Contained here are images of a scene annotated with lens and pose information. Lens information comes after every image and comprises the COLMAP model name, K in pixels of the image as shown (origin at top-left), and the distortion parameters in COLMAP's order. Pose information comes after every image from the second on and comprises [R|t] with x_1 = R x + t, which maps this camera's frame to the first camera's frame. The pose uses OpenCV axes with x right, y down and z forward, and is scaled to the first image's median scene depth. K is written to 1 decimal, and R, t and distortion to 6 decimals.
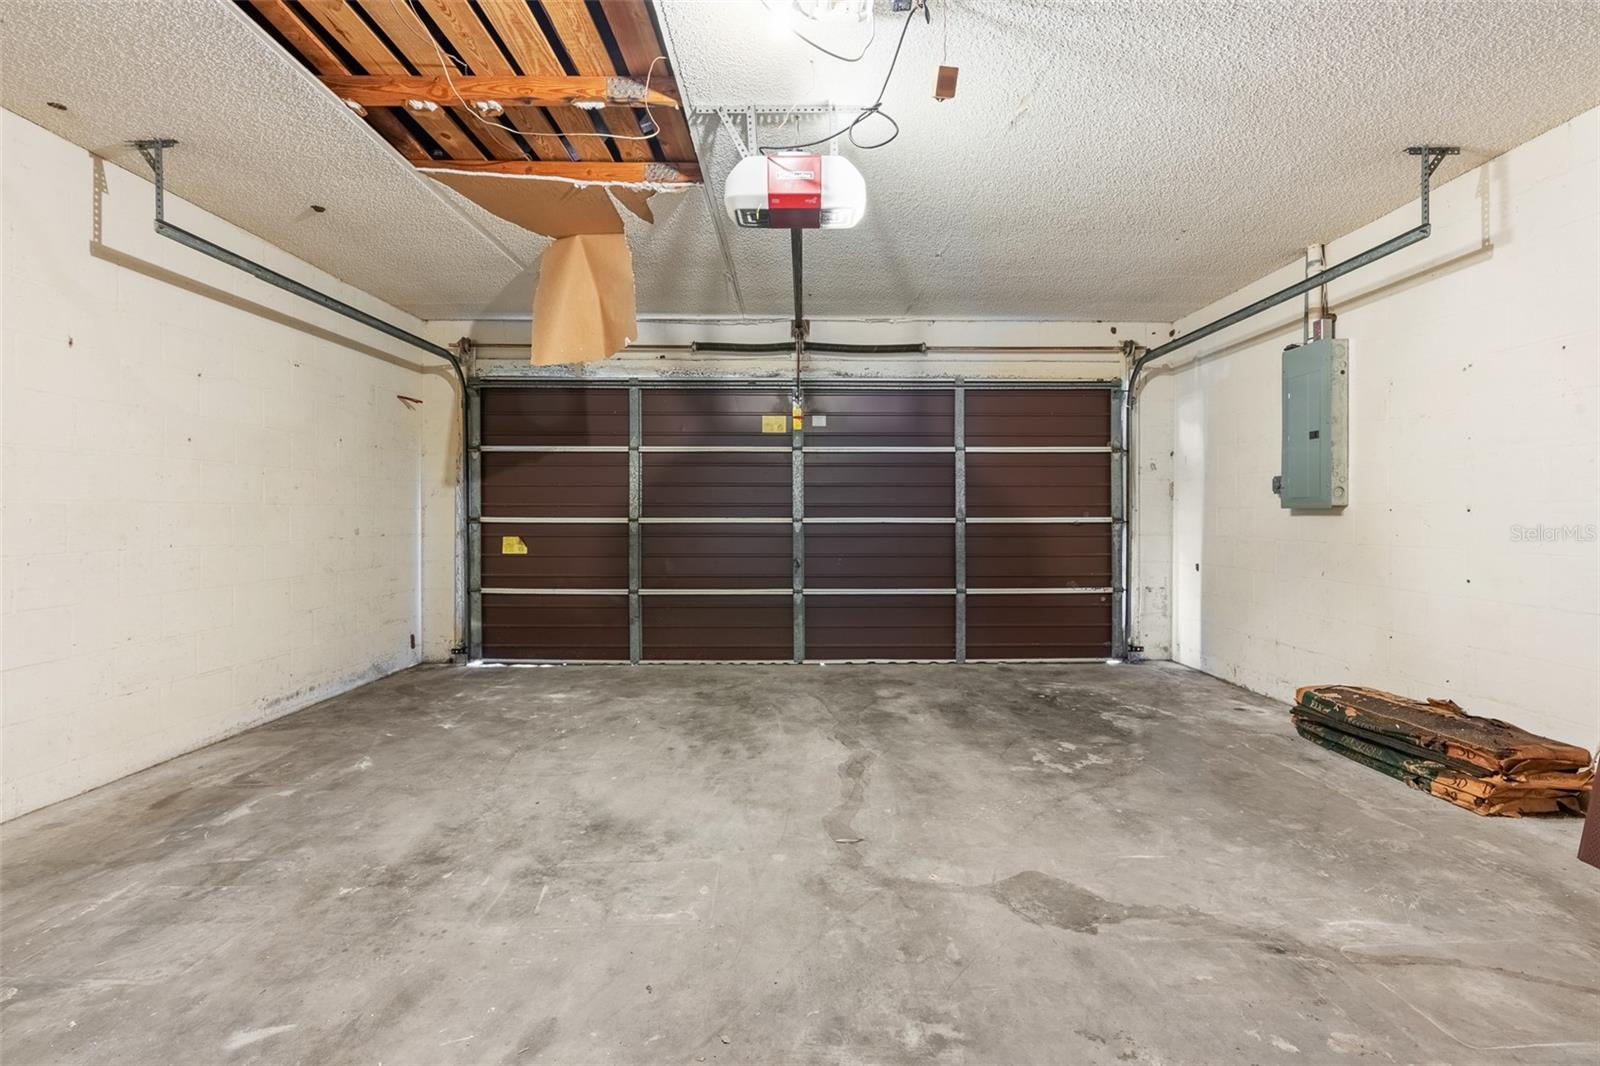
lens RADIAL K [[725.4, 0, 803.0], [0, 725.4, 526.6], [0, 0, 1]] dist [-0.004605, -0.000333]
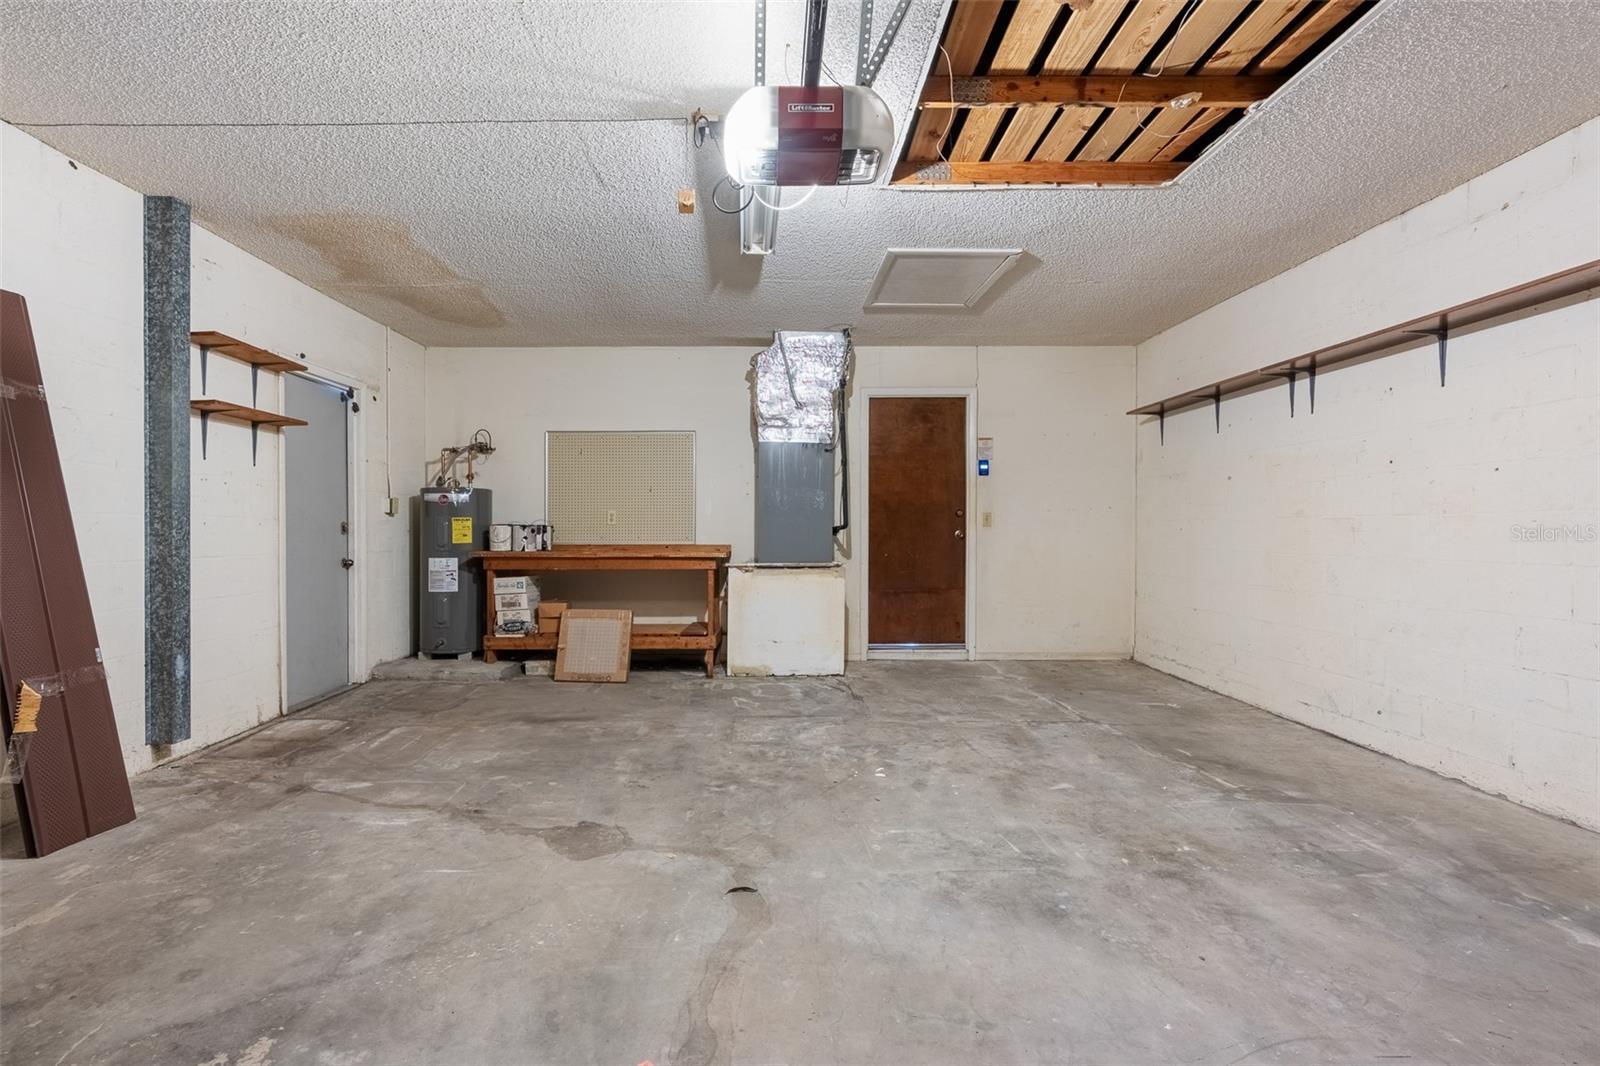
lens RADIAL K [[725.4, 0, 795.1], [0, 725.4, 529.3], [0, 0, 1]] dist [-0.004605, -0.000333]
pose [[-0.999424, 0.000673, -0.033939, 0.032201], [0.000211, 0.999907, 0.013601, -0.022837], [0.033945, 0.013586, -0.999331, 2.081894]]
